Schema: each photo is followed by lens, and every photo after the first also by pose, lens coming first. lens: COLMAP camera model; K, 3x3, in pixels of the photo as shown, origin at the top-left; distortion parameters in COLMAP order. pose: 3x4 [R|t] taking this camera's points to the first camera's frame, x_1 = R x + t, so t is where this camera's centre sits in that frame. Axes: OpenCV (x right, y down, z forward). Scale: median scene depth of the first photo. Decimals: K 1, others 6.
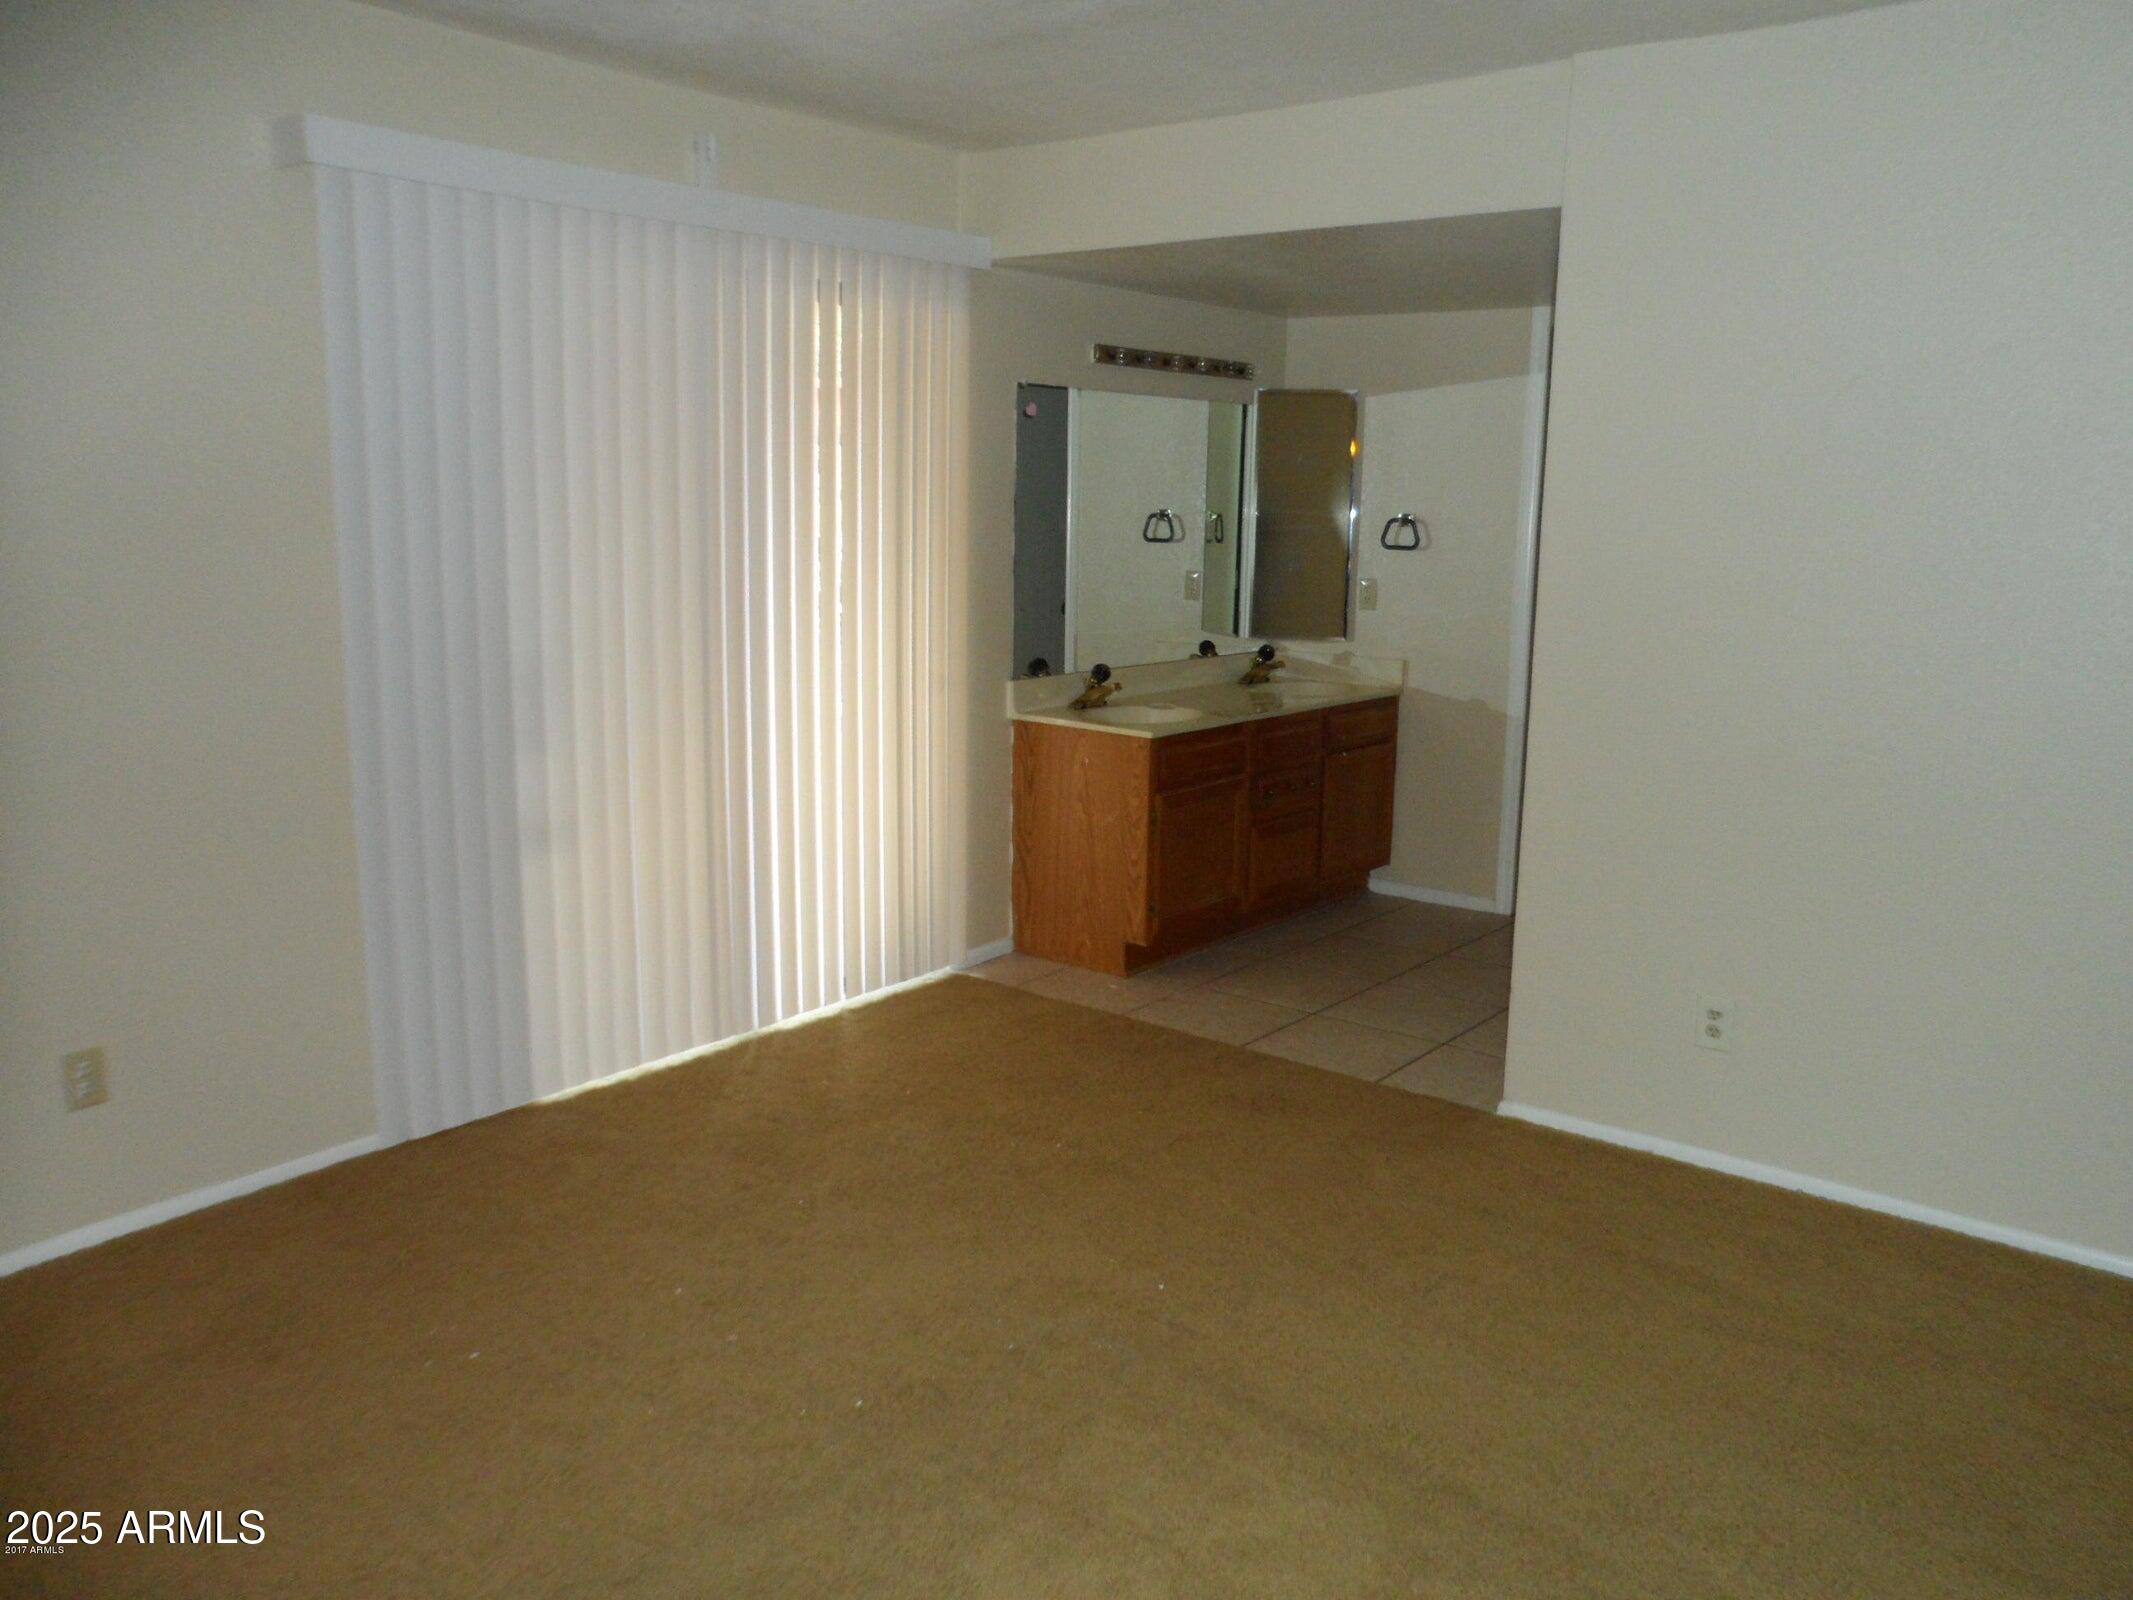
lens RADIAL K [[1666.1, 0, 1076.9], [0, 1666.1, 794.1], [0, 0, 1]] dist [-0.003159, 0.007898]
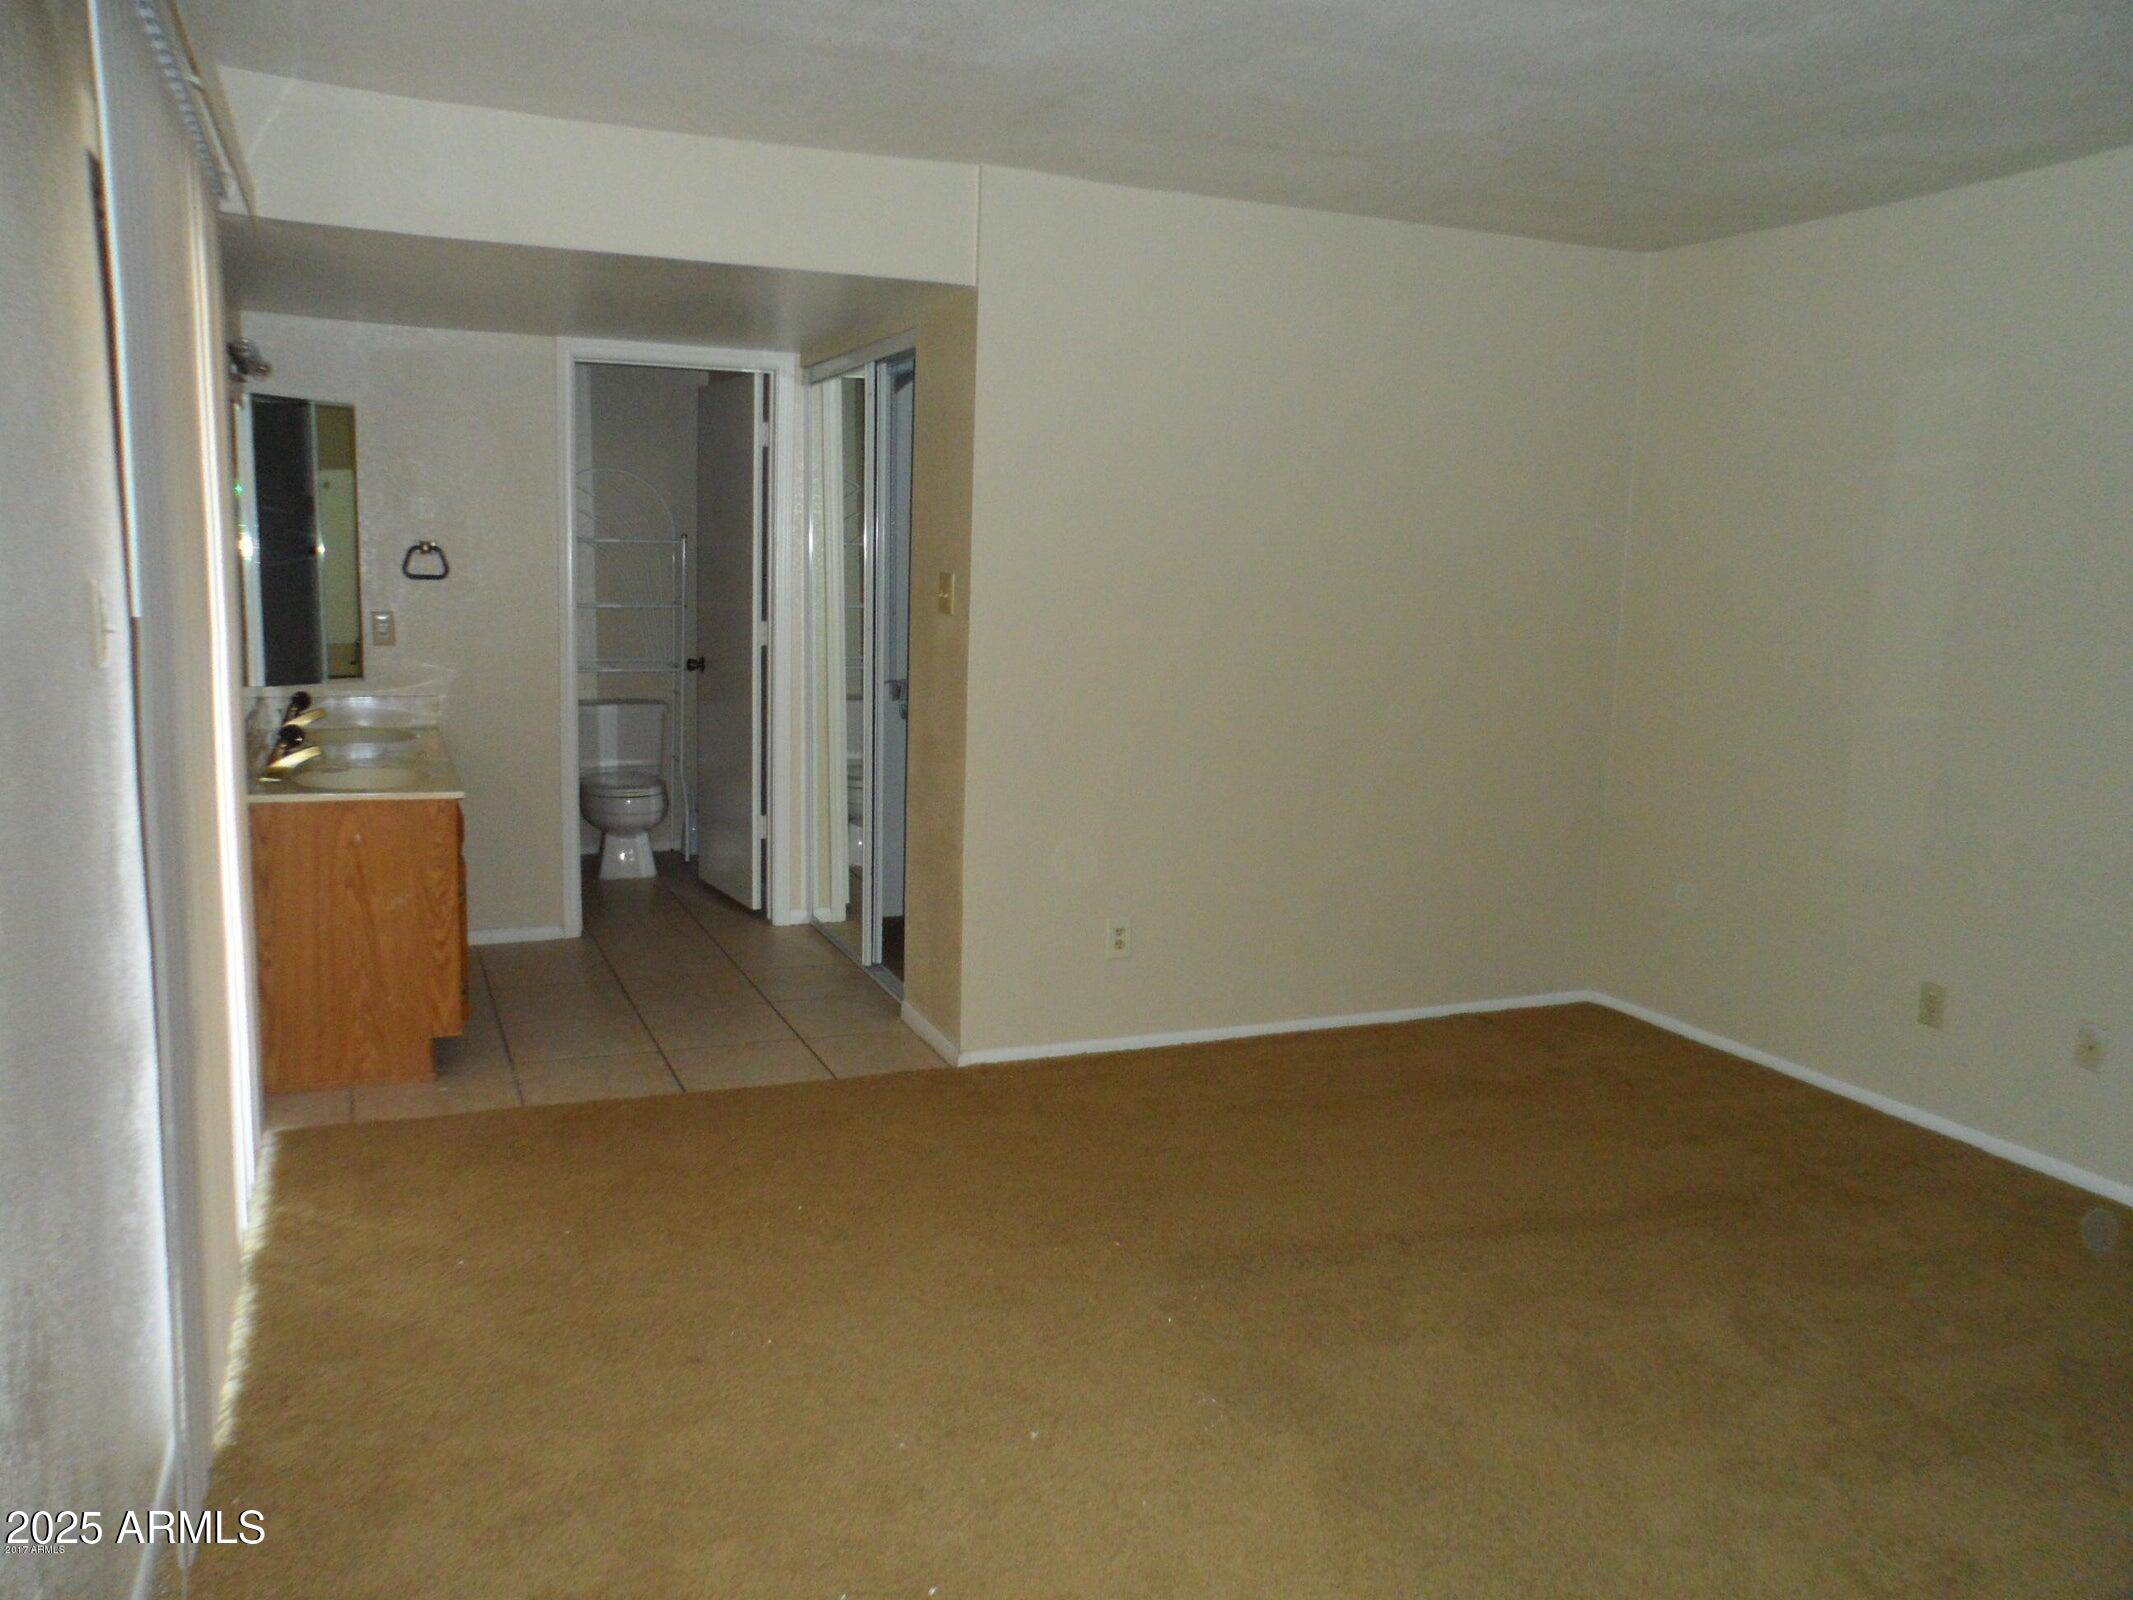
lens RADIAL K [[1666.1, 0, 1075.7], [0, 1666.1, 804.2], [0, 0, 1]] dist [-0.003159, 0.007898]
pose [[0.511486, -0.143372, 0.847246, -0.522672], [0.143307, 0.986407, 0.080405, -0.053743], [-0.847257, 0.080291, 0.525080, 0.250482]]
